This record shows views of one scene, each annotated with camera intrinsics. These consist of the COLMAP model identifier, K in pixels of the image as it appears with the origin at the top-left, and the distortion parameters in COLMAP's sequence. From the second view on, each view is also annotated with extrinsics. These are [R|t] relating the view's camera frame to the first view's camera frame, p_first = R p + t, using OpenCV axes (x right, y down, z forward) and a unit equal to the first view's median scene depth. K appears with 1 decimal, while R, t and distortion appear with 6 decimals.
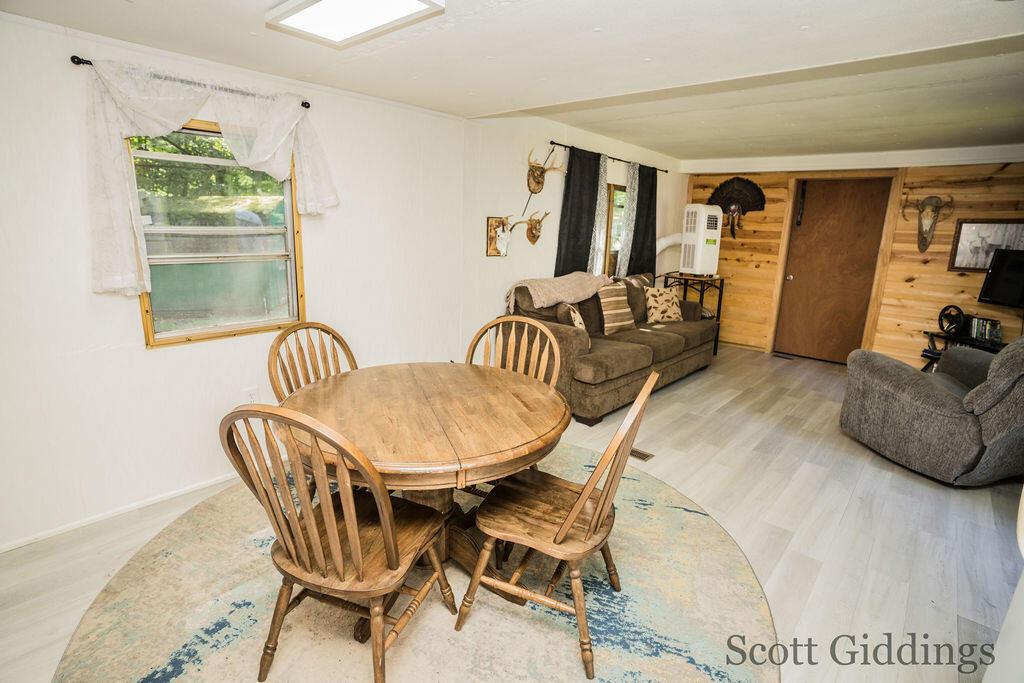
lens RADIAL K [[504.3, 0, 512.0], [0, 504.3, 341.5], [0, 0, 1]] dist [-0.084698, 0.041574]
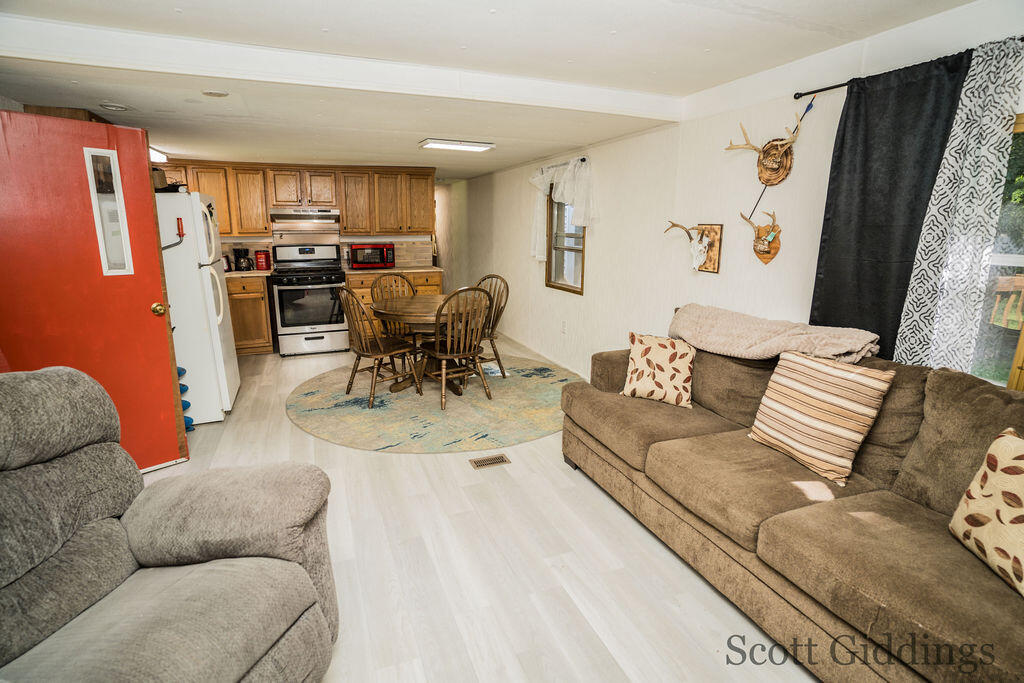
lens RADIAL K [[504.3, 0, 512.0], [0, 504.3, 341.5], [0, 0, 1]] dist [-0.084698, 0.041574]
pose [[-0.441562, 0.167802, -0.881399, 0.654117], [-0.224467, 0.930456, 0.289595, -0.177757], [0.868699, 0.325720, -0.373188, 0.832980]]
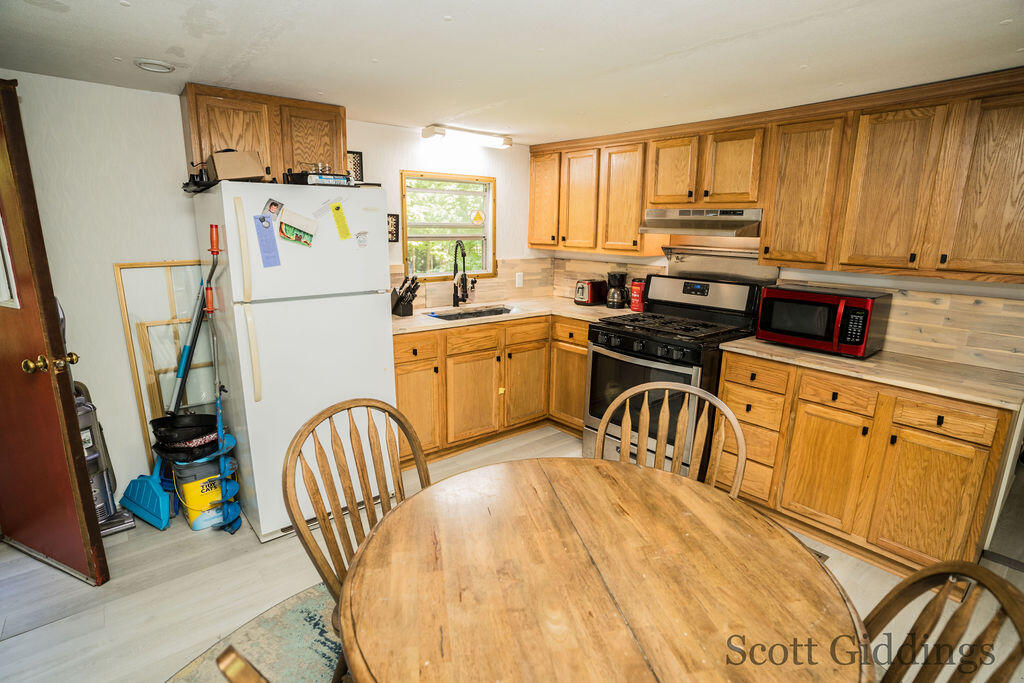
lens RADIAL K [[504.3, 0, 512.0], [0, 504.3, 341.5], [0, 0, 1]] dist [-0.084698, 0.041574]
pose [[-0.987756, -0.078071, 0.135065, -0.049593], [-0.011710, 0.900434, 0.434836, -0.137260], [-0.155565, 0.427930, -0.890323, 0.525730]]
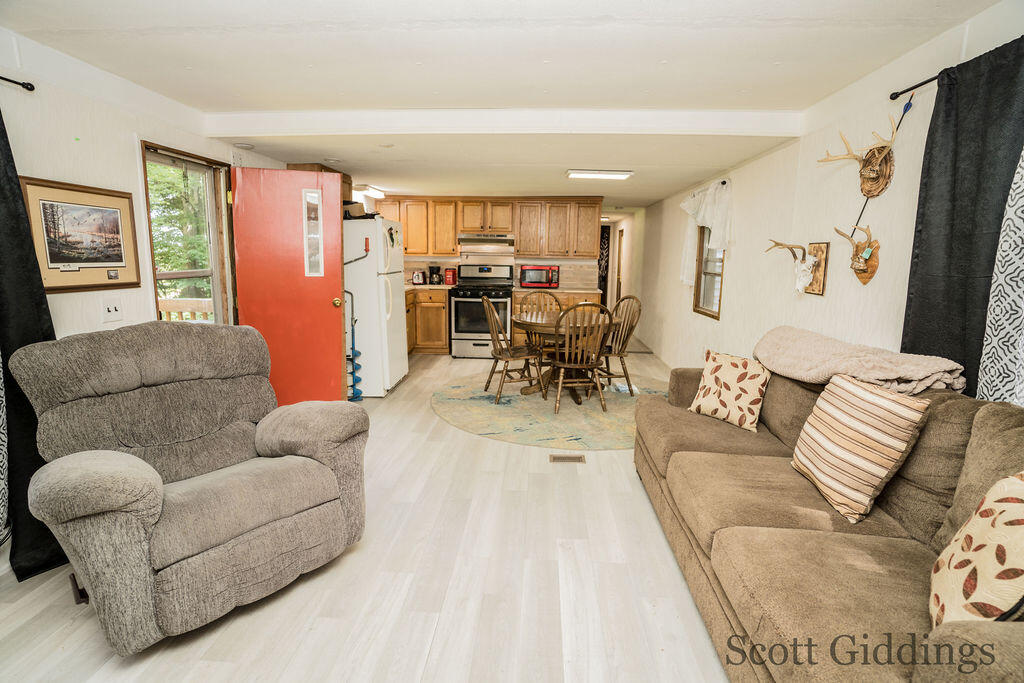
lens RADIAL K [[504.3, 0, 512.0], [0, 504.3, 341.5], [0, 0, 1]] dist [-0.084698, 0.041574]
pose [[-0.781812, 0.063712, -0.620250, 0.609659], [-0.179385, 0.929724, 0.321612, -0.202389], [0.597152, 0.362704, -0.715440, 1.002324]]
